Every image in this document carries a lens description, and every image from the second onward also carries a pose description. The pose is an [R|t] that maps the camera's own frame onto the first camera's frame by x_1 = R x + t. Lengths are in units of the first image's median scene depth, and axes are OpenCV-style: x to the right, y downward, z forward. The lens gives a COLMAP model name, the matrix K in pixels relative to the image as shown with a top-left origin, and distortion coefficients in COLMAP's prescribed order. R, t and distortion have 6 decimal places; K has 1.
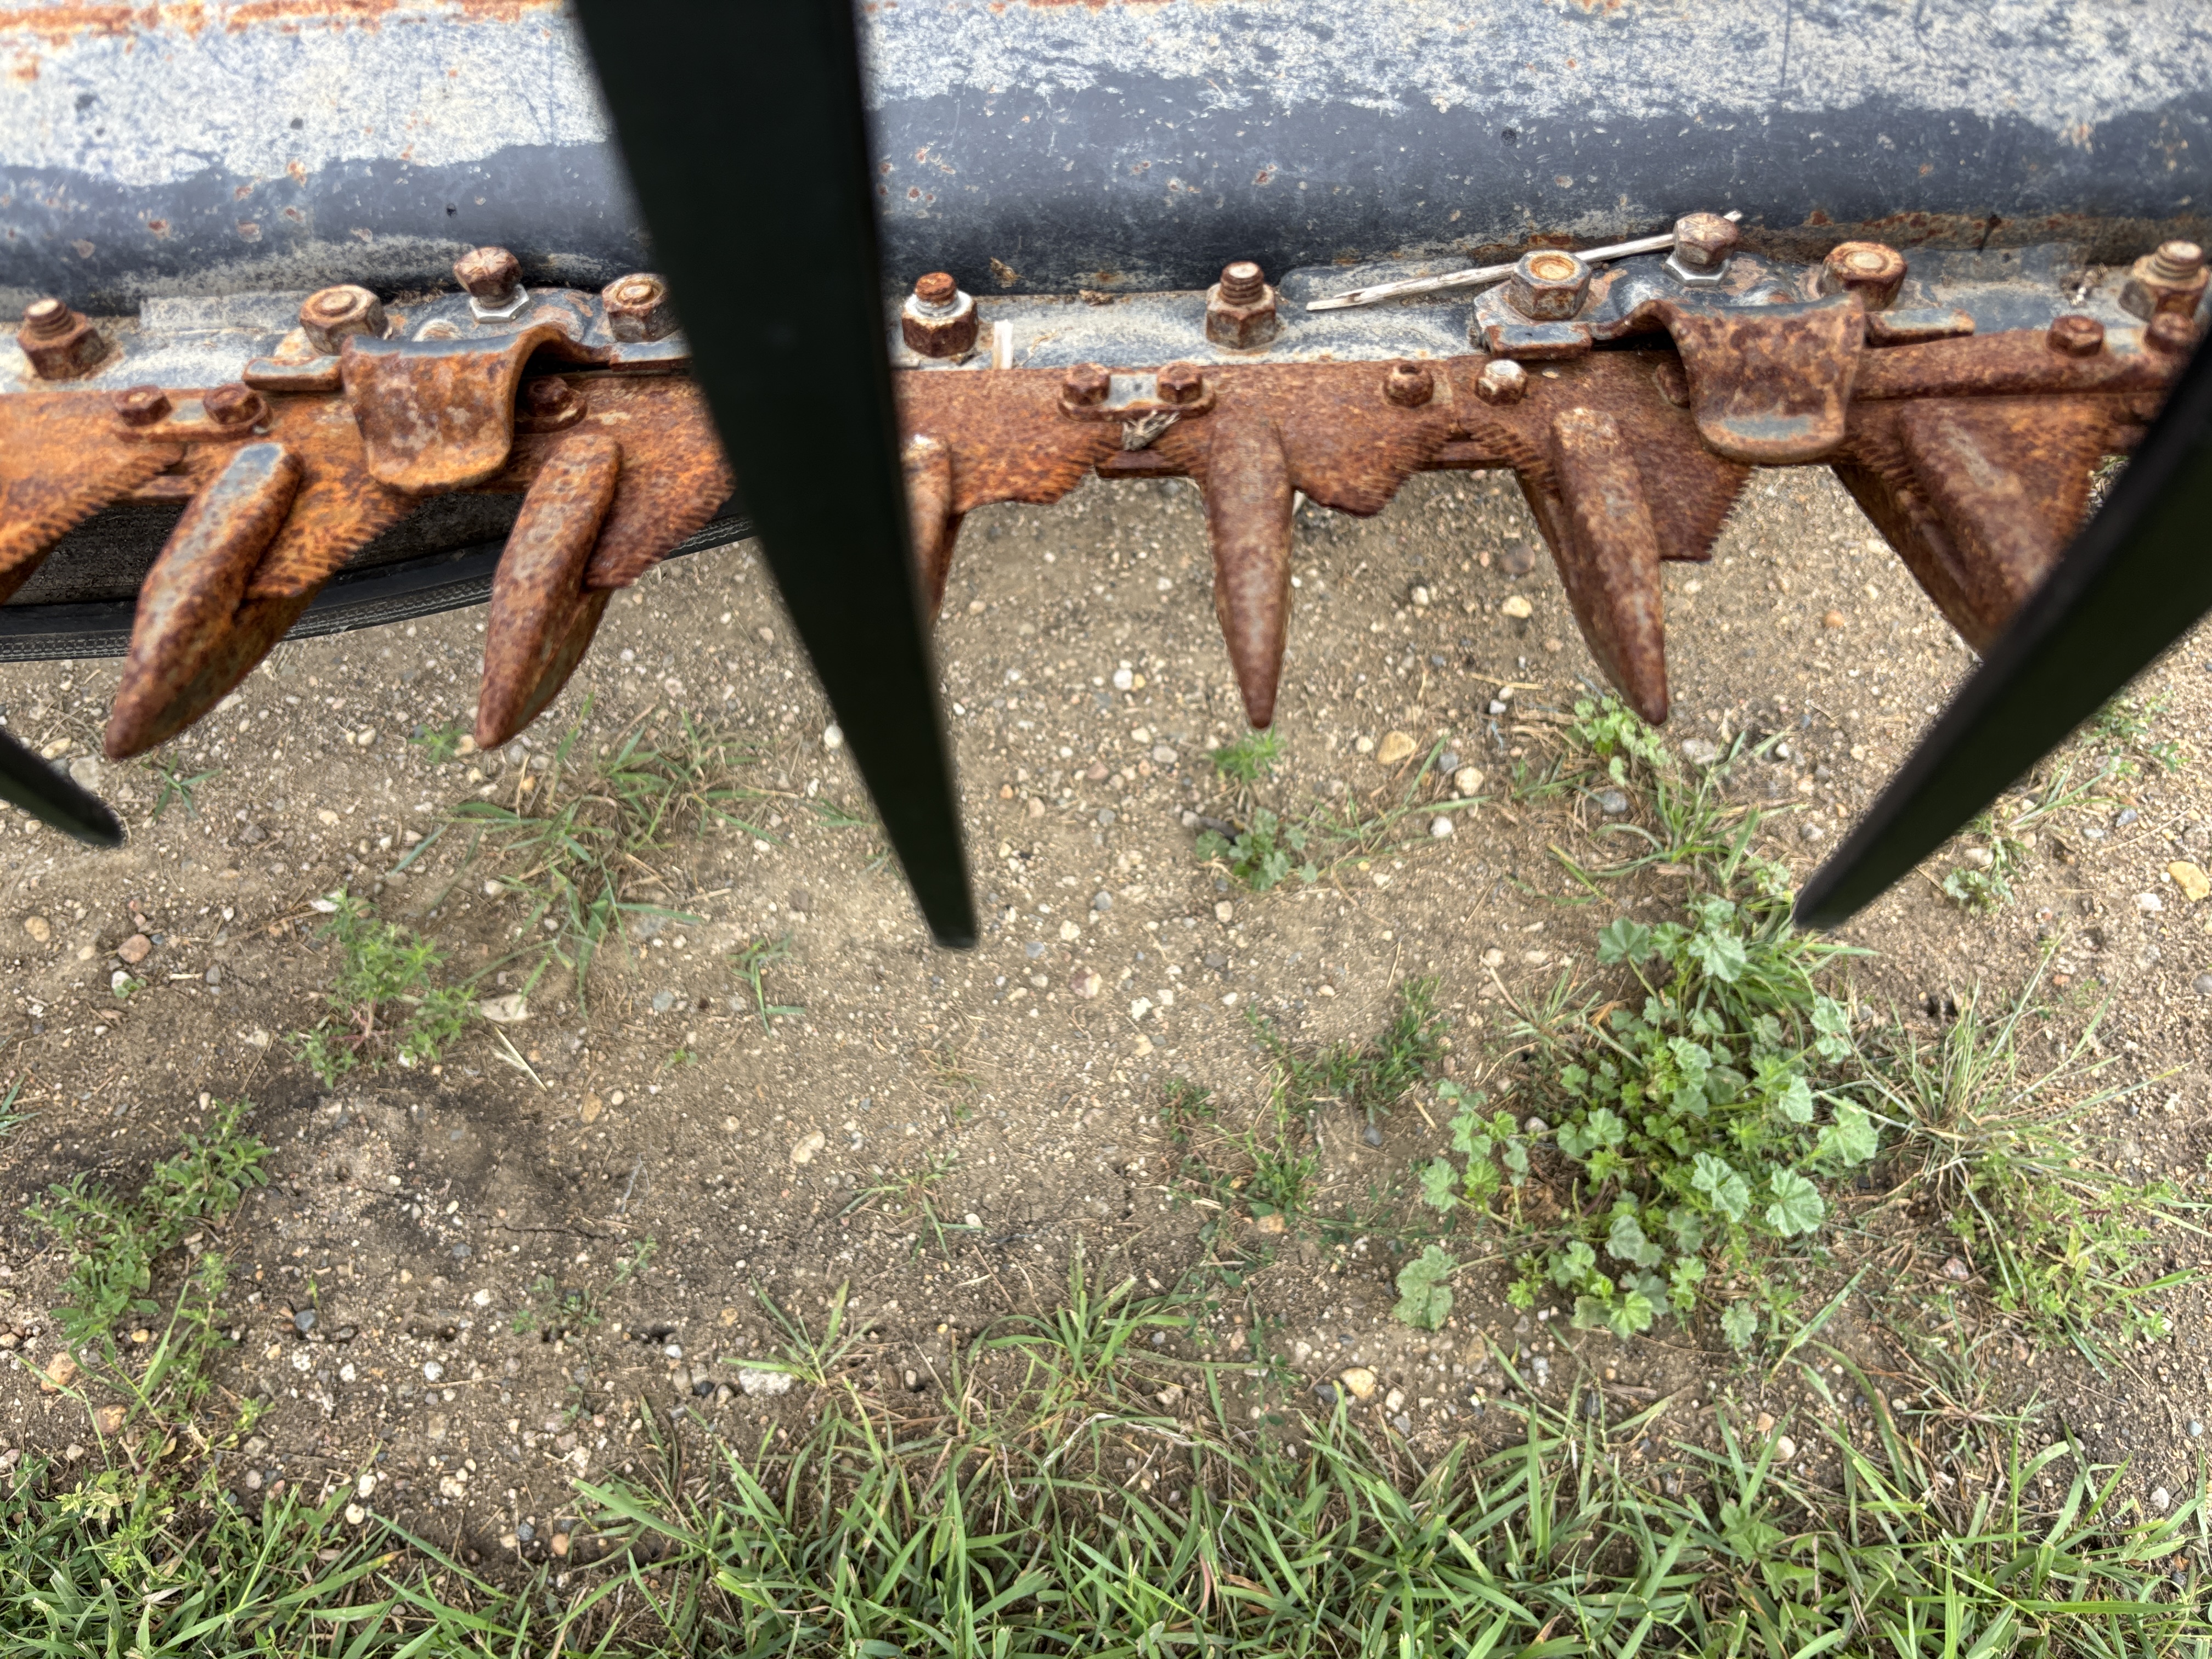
lens RADIAL K [[1733.8, 0, 1097.1], [0, 1733.8, 823.8], [0, 0, 1]] dist [0.045967, -0.066834]
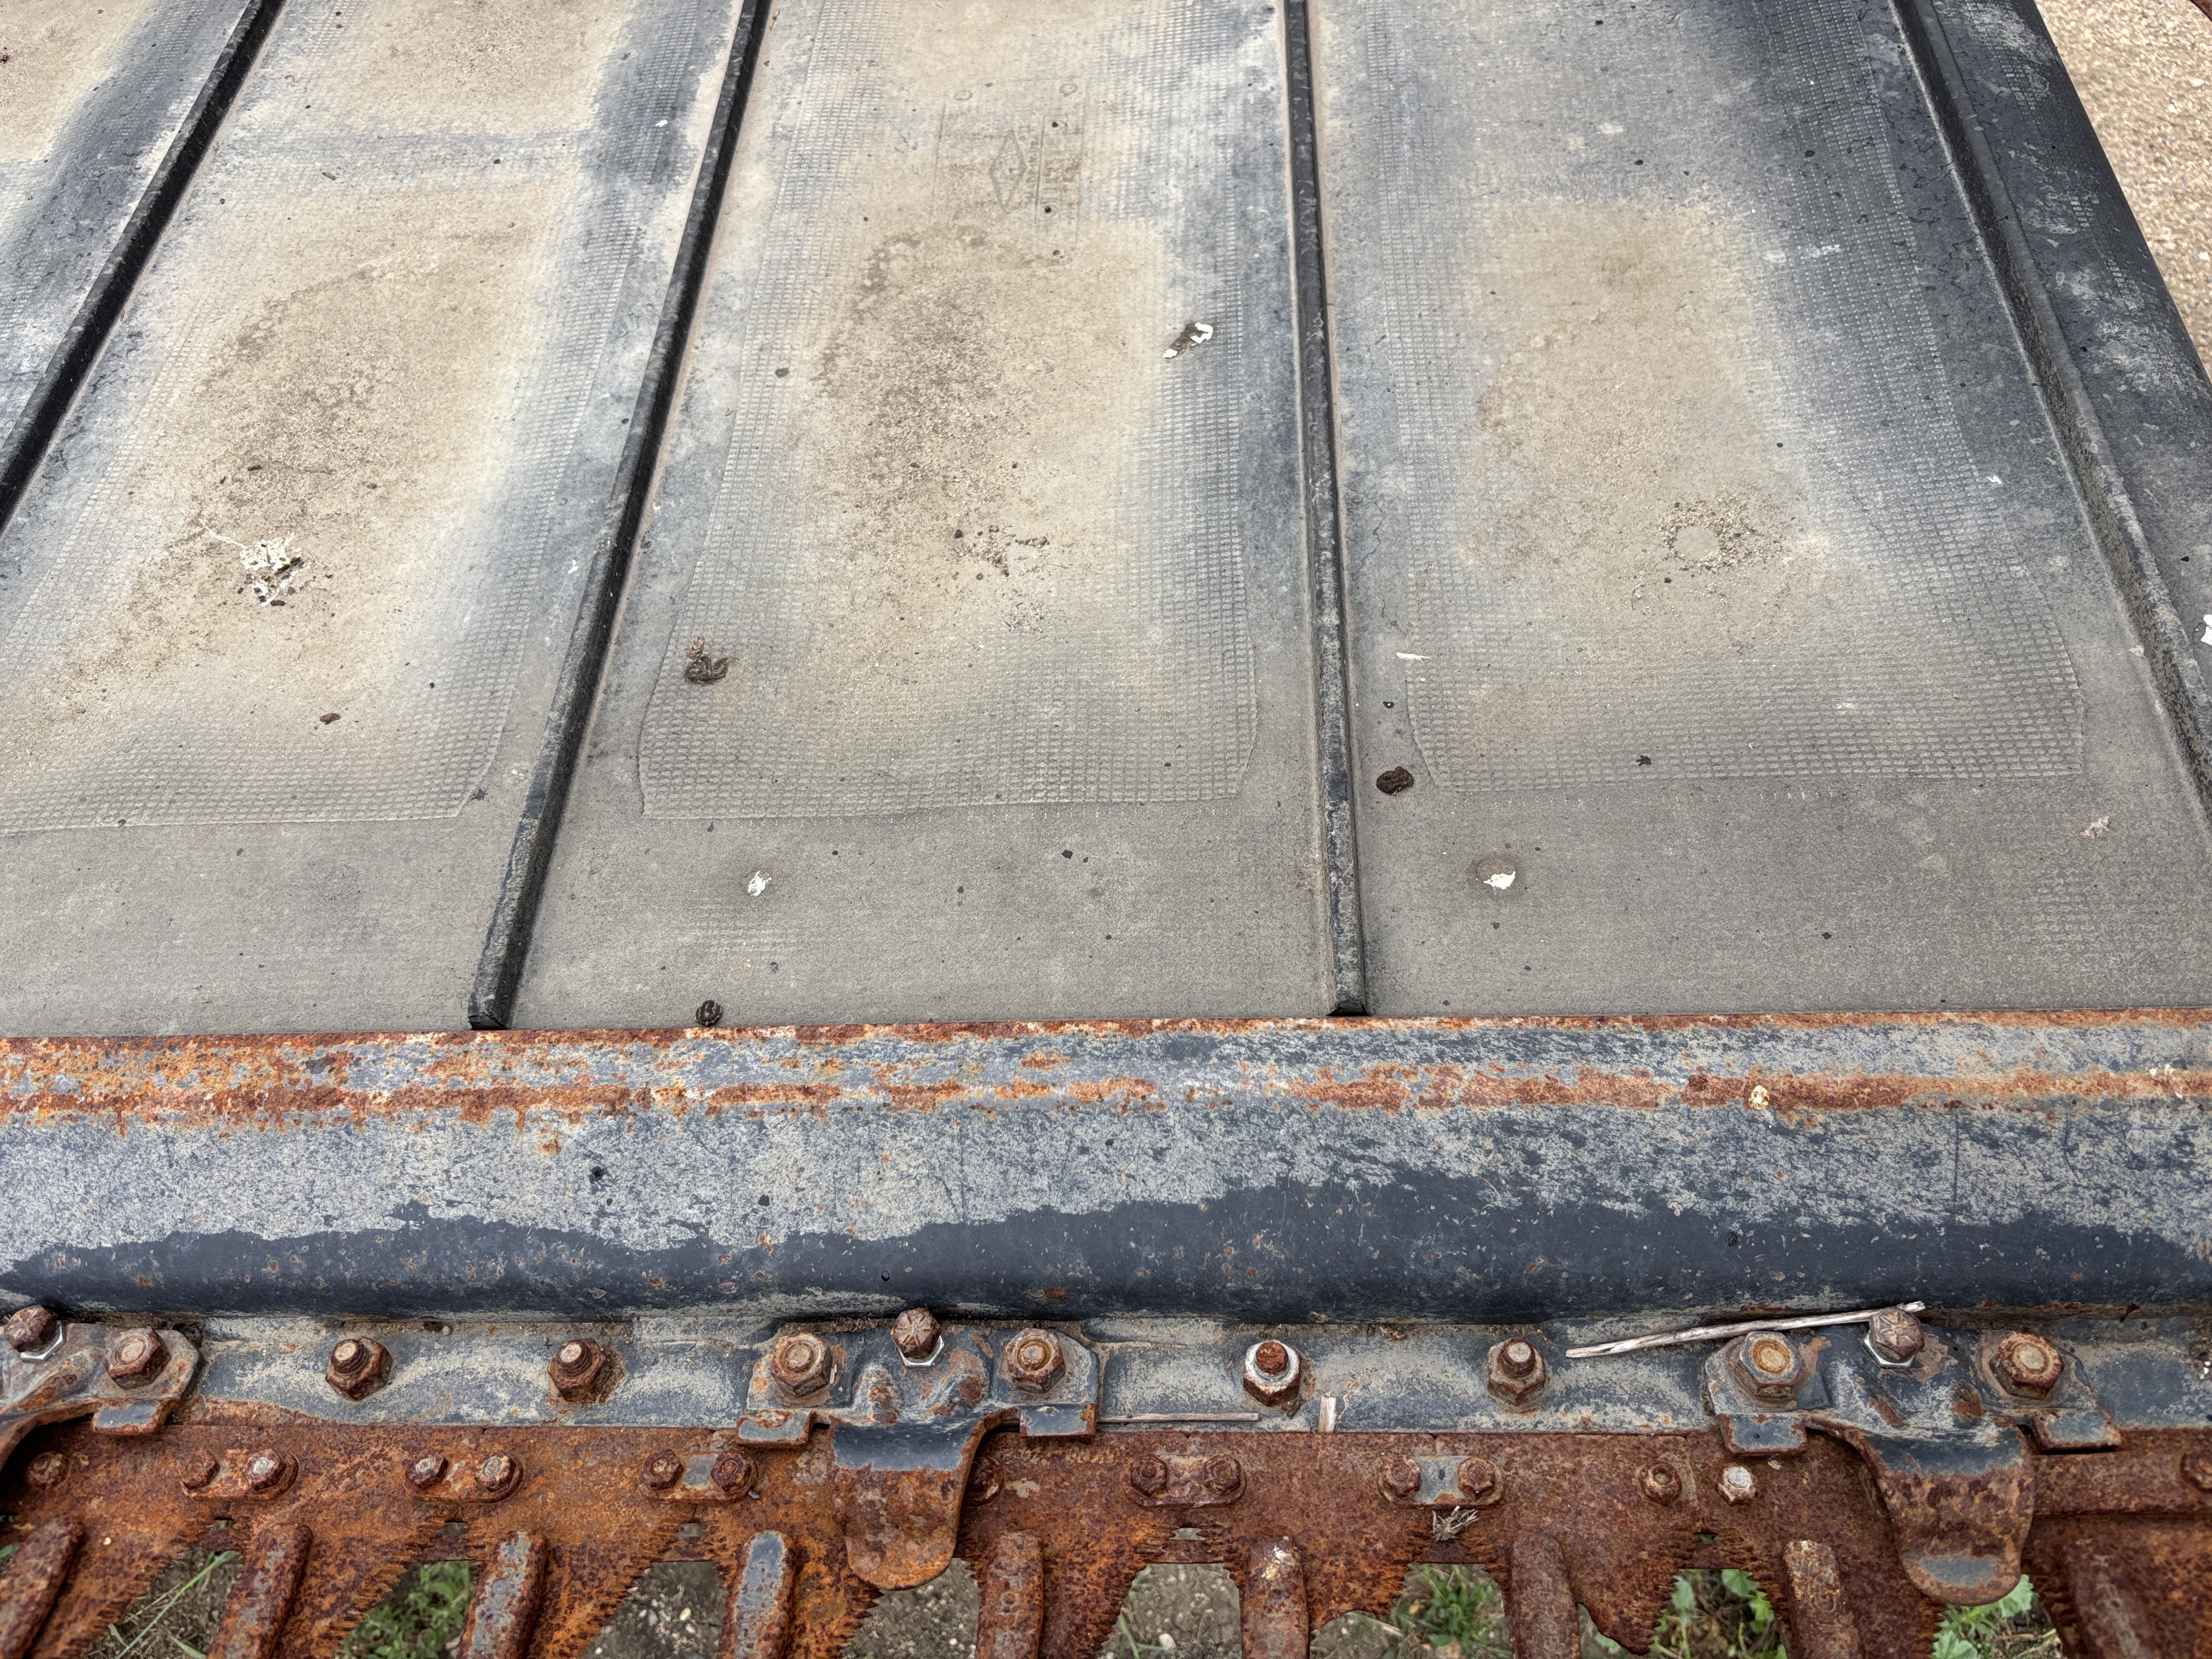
lens RADIAL K [[1747.4, 0, 1106.0], [0, 1747.4, 829.5], [0, 0, 1]] dist [0.012278, -0.011953]
pose [[0.998617, -0.005796, -0.052262, -0.141080], [0.003120, 0.998687, -0.051128, -0.613233], [0.052489, 0.050894, 0.997324, -0.281799]]
